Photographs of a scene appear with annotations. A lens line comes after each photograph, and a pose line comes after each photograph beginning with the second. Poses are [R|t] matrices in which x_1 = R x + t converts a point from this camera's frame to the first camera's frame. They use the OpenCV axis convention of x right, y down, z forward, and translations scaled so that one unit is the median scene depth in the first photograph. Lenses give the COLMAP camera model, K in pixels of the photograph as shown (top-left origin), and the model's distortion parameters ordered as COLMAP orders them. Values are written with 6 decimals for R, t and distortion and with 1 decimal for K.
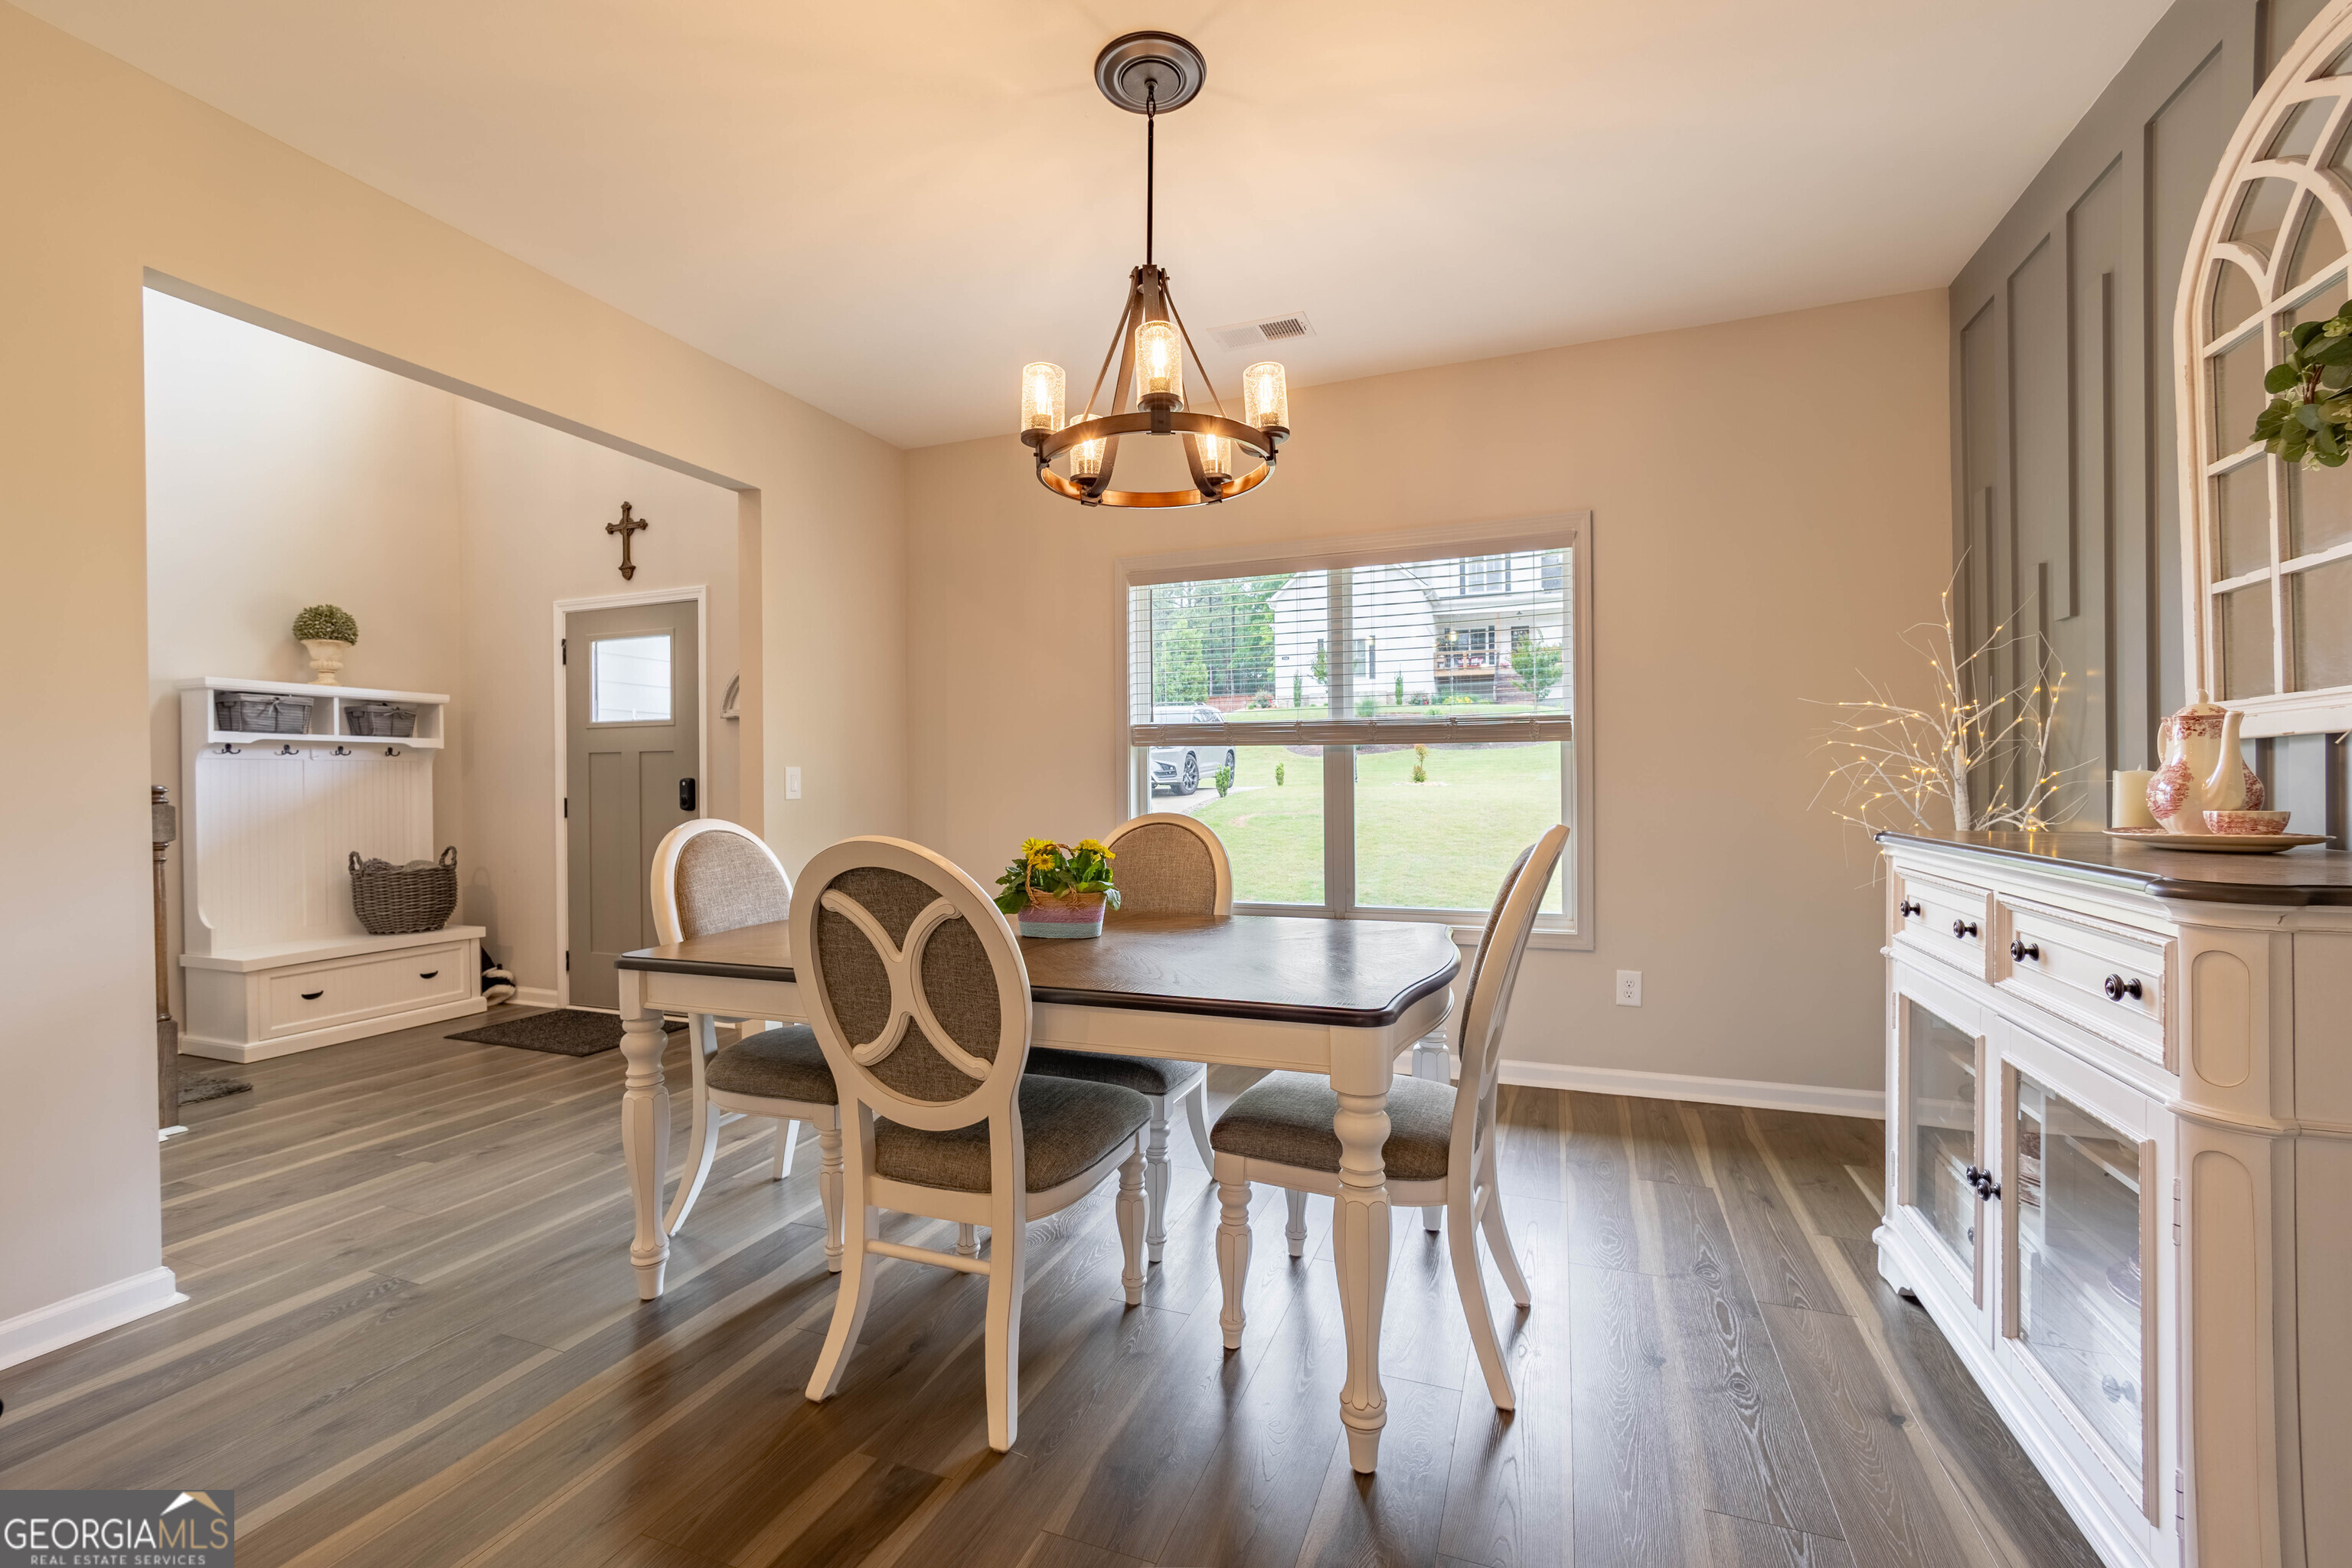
lens RADIAL K [[1000.7, 0, 1176.0], [0, 1000.7, 784.0], [0, 0, 1]] dist [-0.001522, -0.000552]
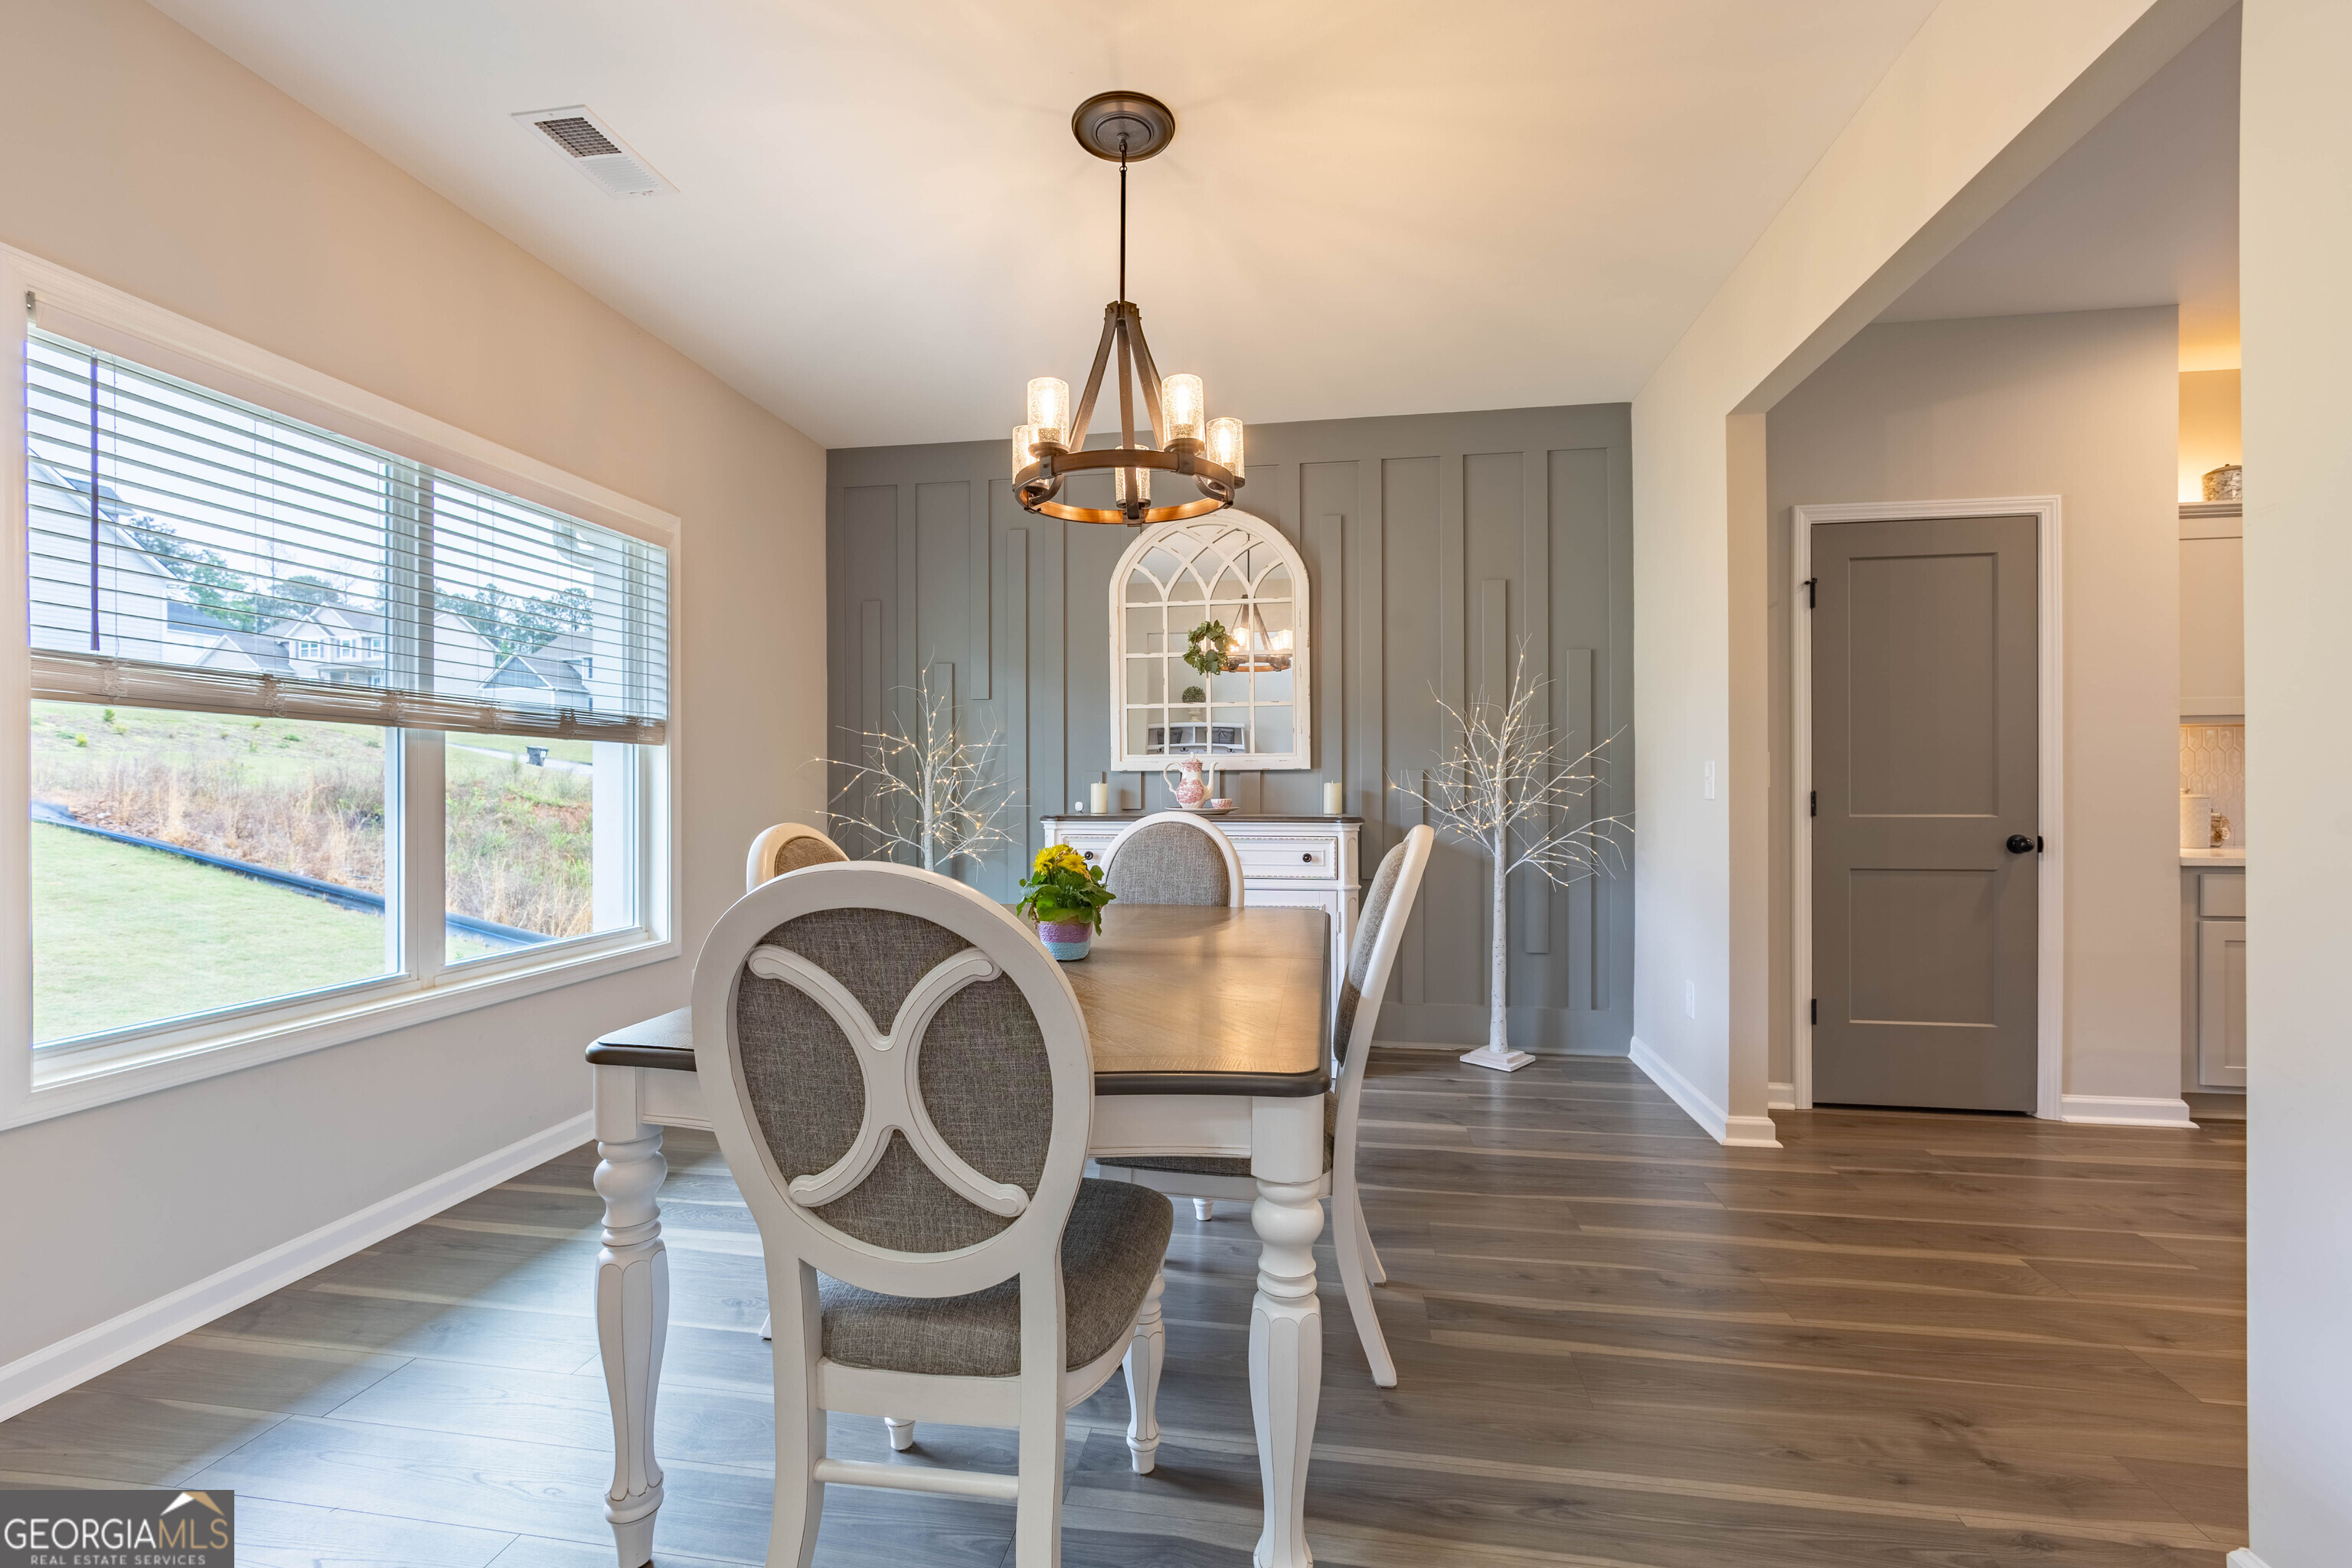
lens RADIAL K [[1000.7, 0, 1176.0], [0, 1000.7, 784.0], [0, 0, 1]] dist [-0.001522, -0.000552]
pose [[-0.213552, 0.012937, 0.976846, -1.256901], [0.002776, 0.999916, -0.012635, 0.015776], [-0.976928, 0.000013, -0.213570, 1.362612]]
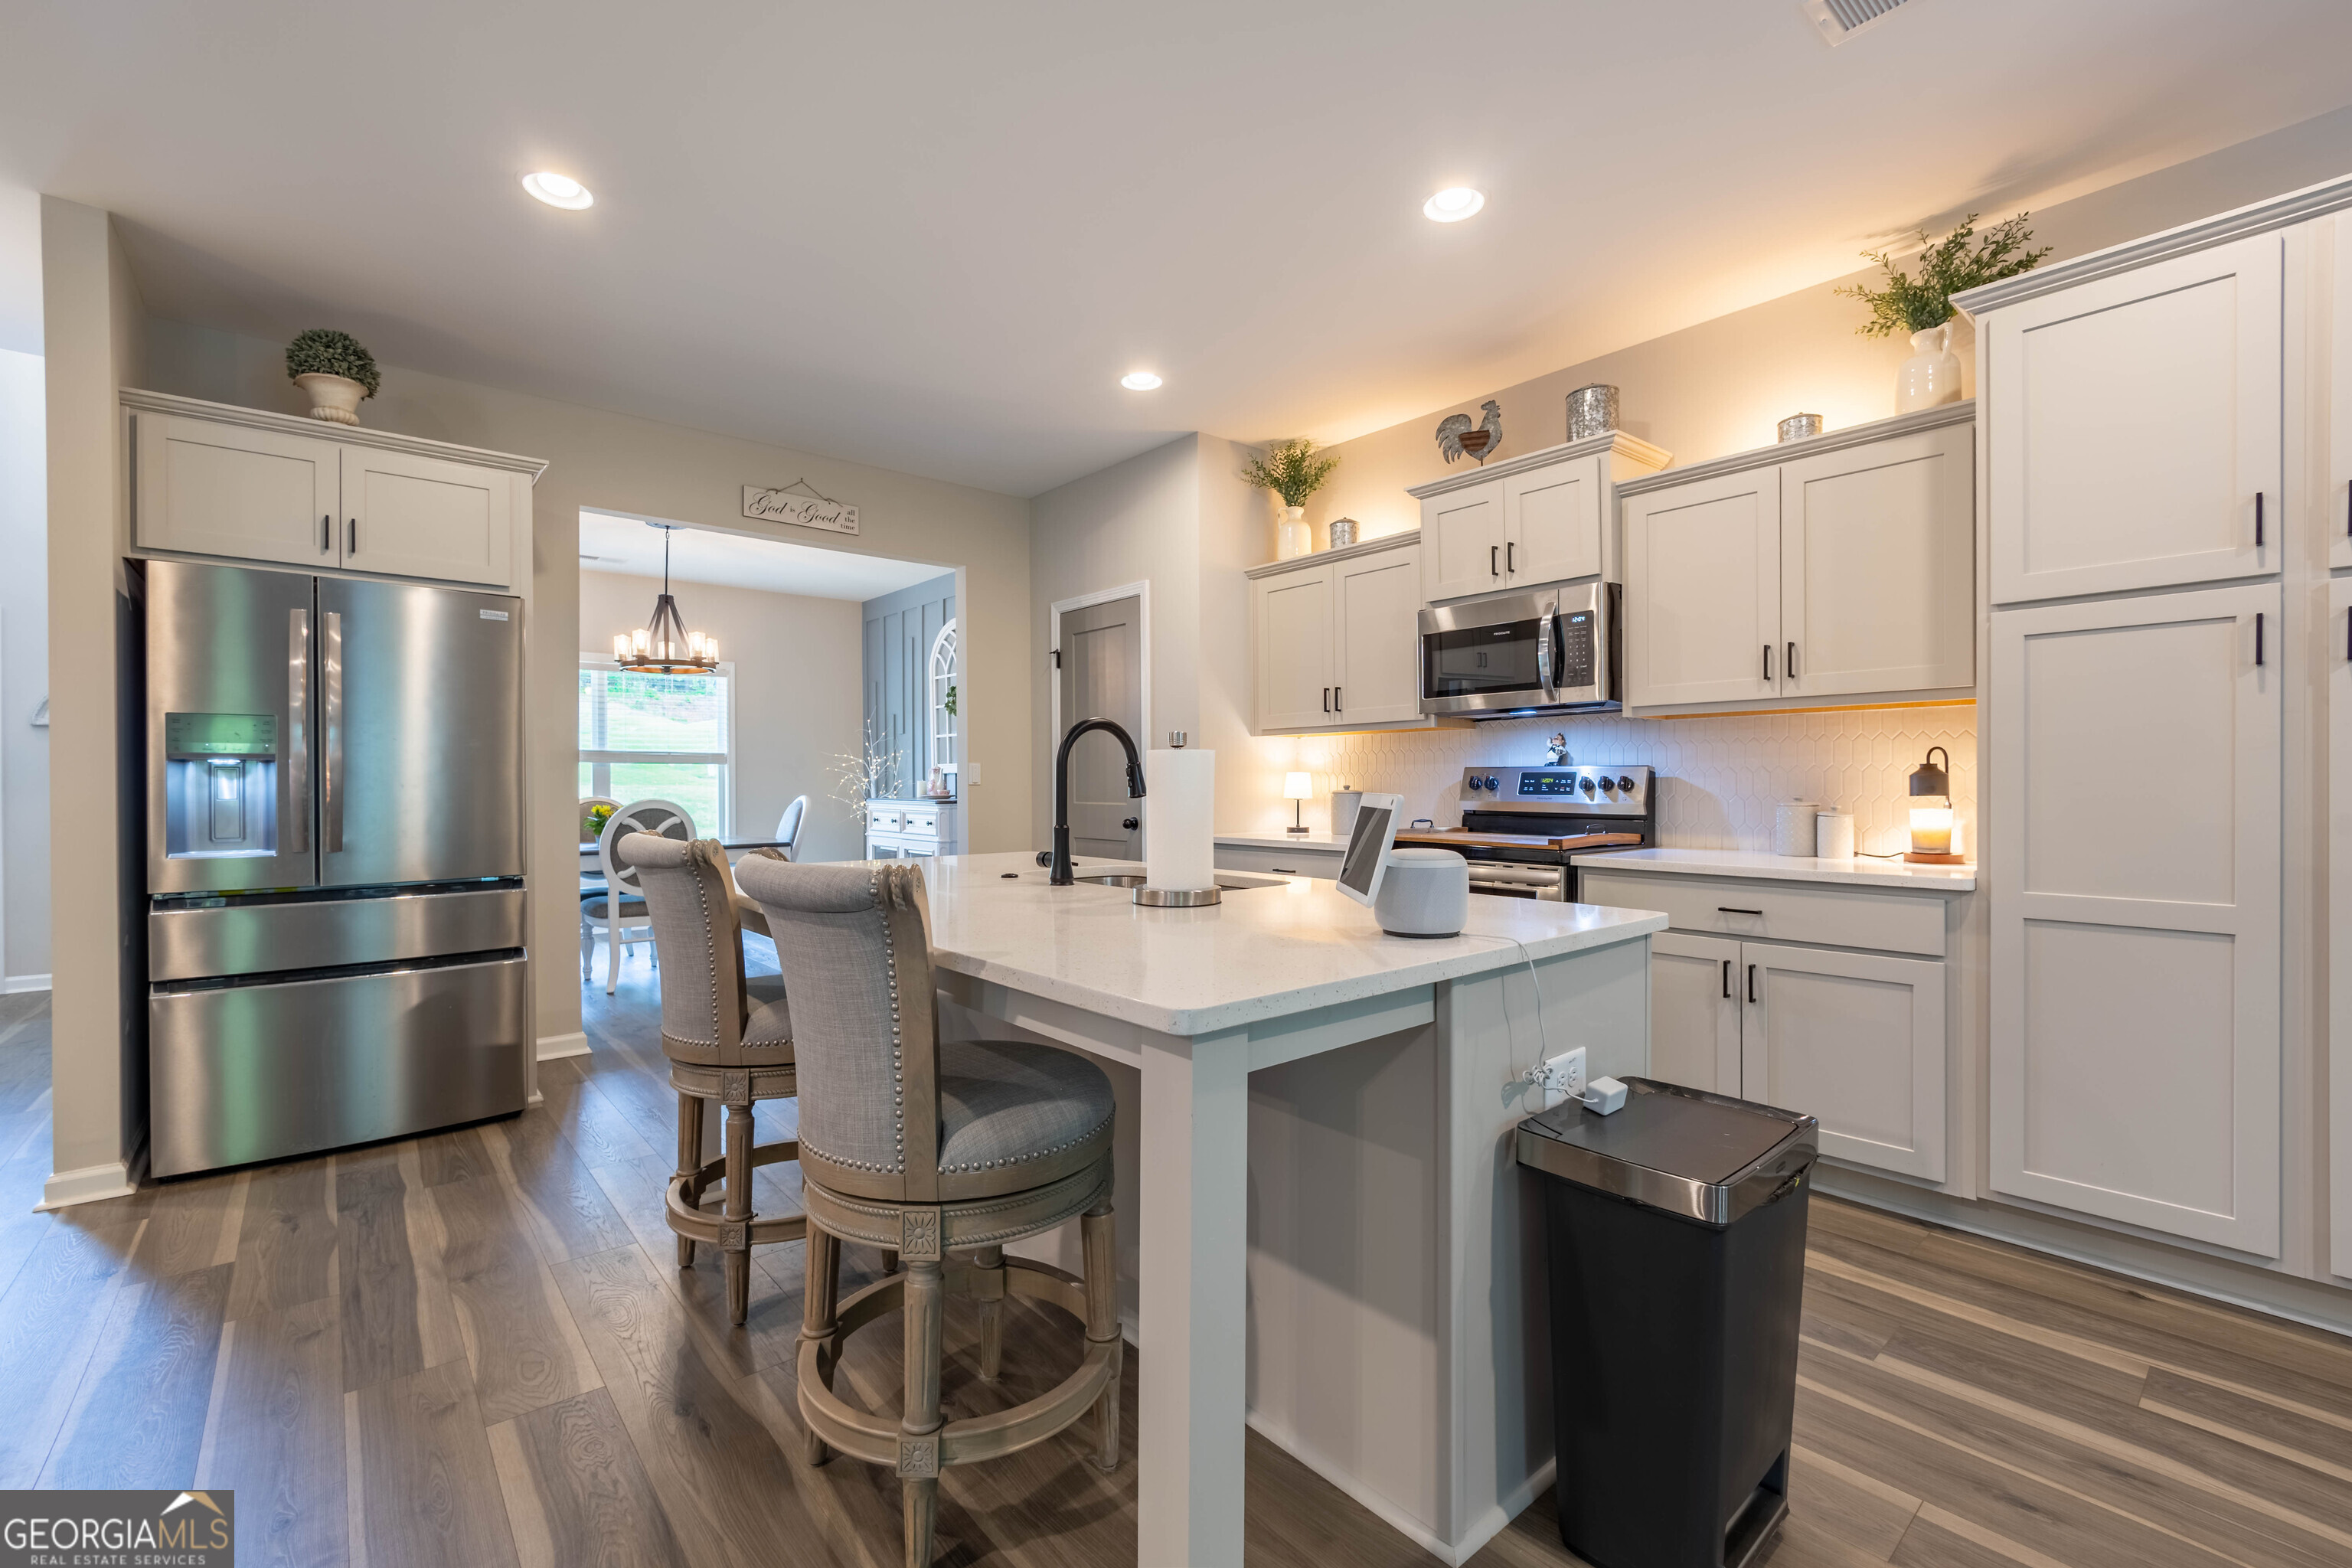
lens RADIAL K [[996.1, 0, 1172.3], [0, 996.1, 787.6], [0, 0, 1]] dist [-0.006164, 0.000949]
pose [[0.475552, 0.000438, 0.879687, -2.039505], [-0.001814, 0.999998, 0.000482, 0.009292], [-0.879686, -0.001825, 0.475552, -1.747067]]
